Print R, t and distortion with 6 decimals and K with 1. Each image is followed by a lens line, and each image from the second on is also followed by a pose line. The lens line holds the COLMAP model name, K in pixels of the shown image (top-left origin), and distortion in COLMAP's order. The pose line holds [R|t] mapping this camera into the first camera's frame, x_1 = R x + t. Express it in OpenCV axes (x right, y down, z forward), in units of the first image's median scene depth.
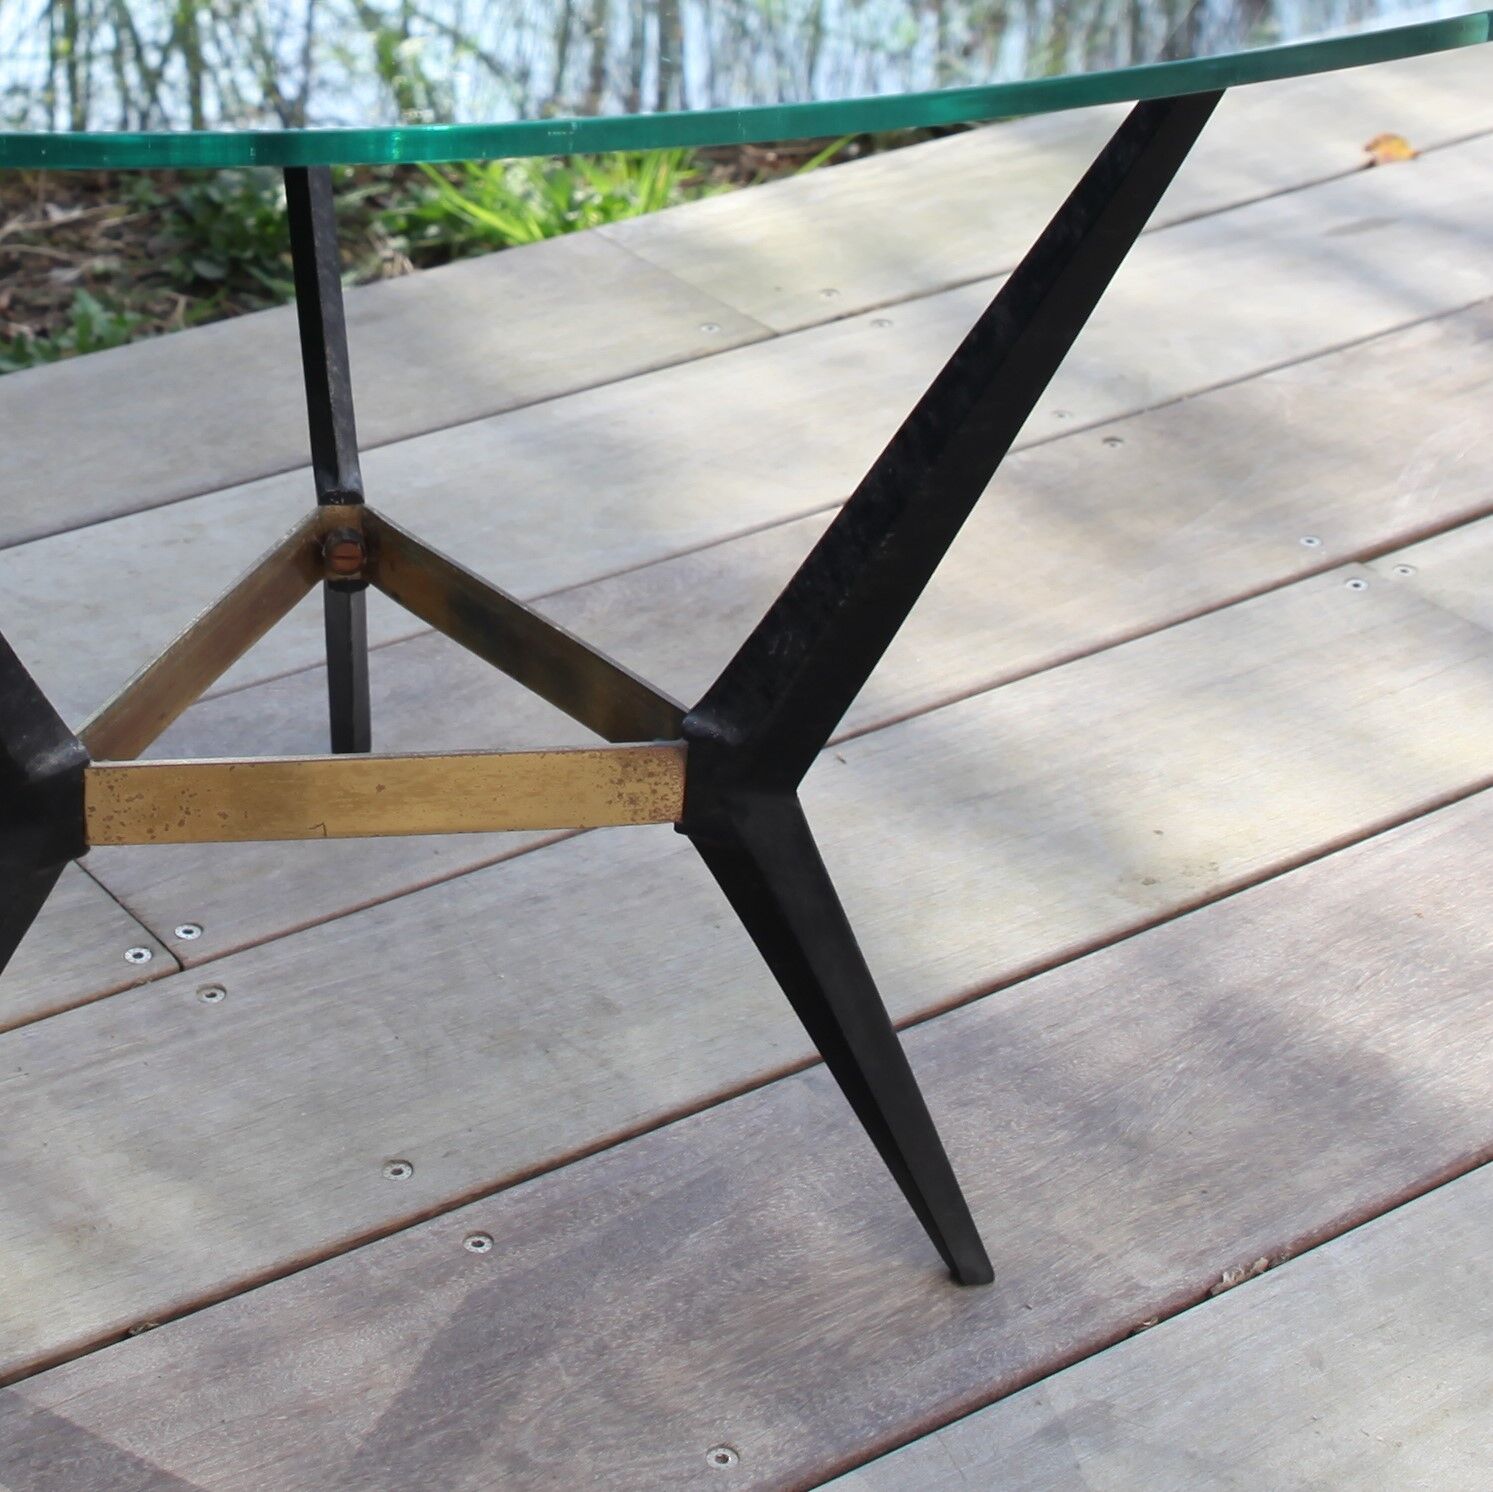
lens RADIAL K [[5564.3, 0, 746.5], [0, 5564.3, 746.0], [0, 0, 1]] dist [0.148201, -3.114856]
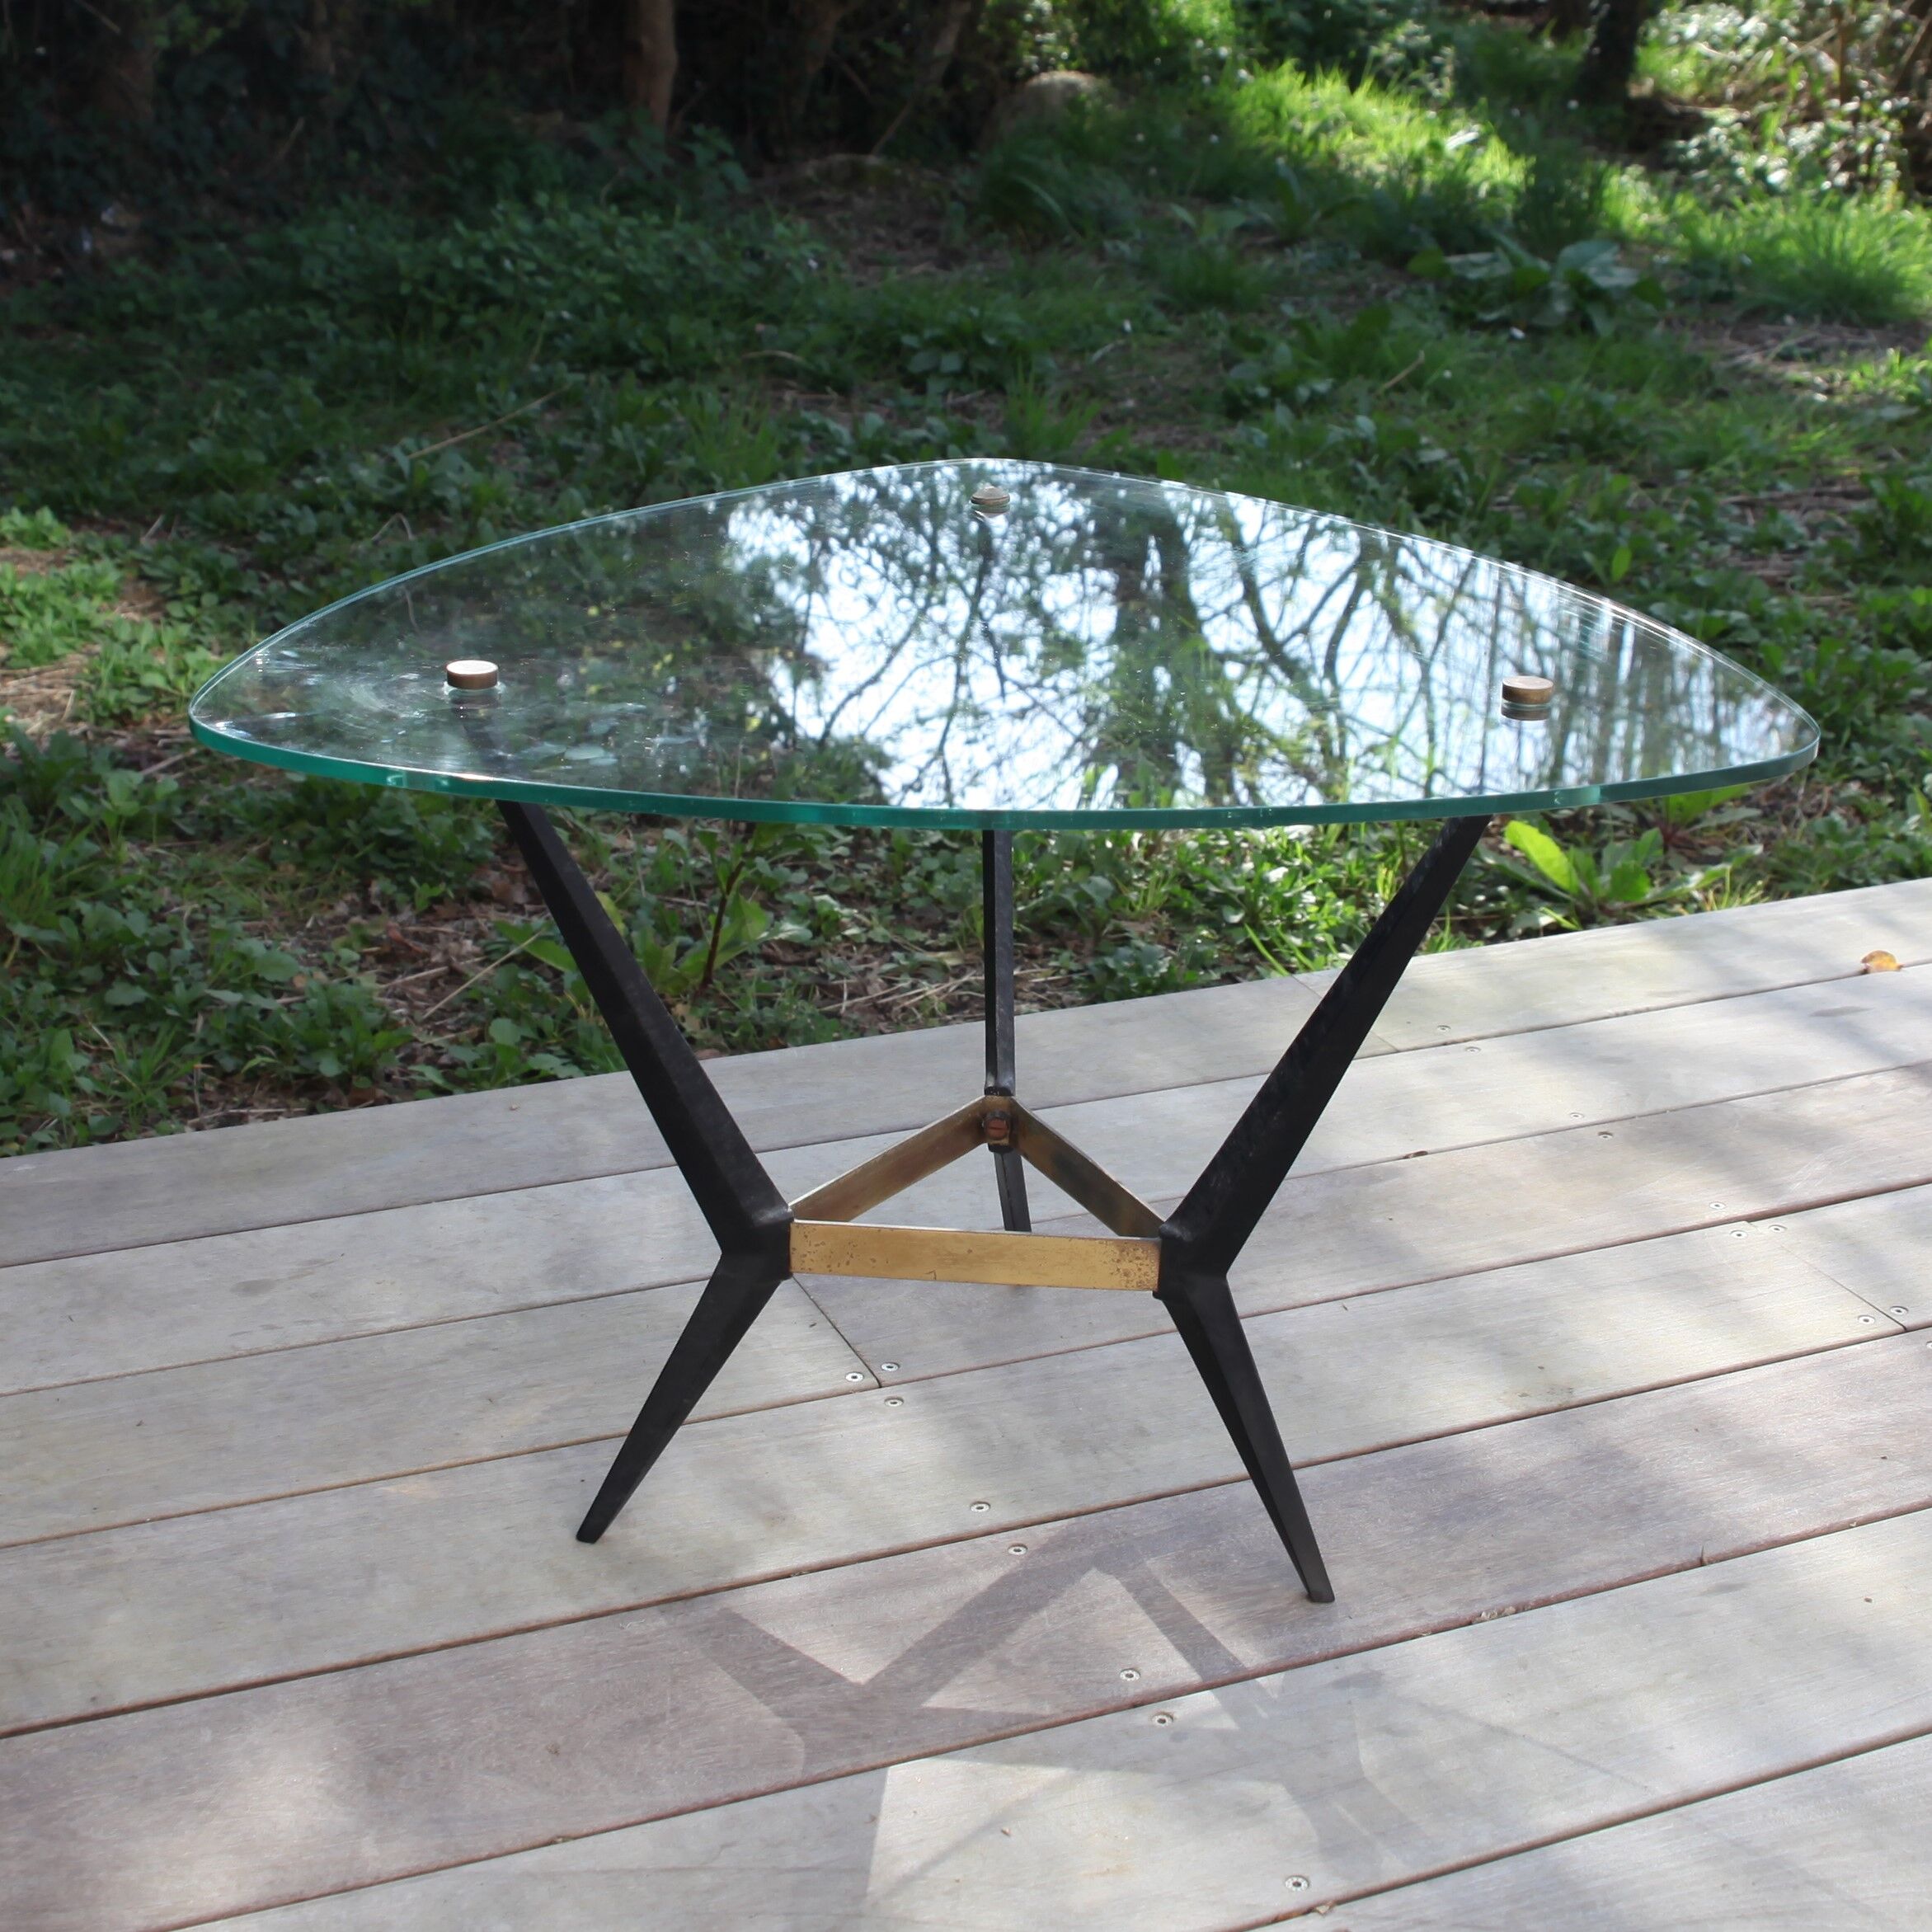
lens RADIAL K [[7200.4, 0, 966.0], [0, 7200.4, 966.0], [0, 0, 1]] dist [0.148201, -3.114856]
pose [[0.966726, 0.060379, -0.248586, 0.434252], [-0.096224, 0.986208, -0.134663, 0.201000], [0.237027, 0.154102, 0.959203, -0.991674]]
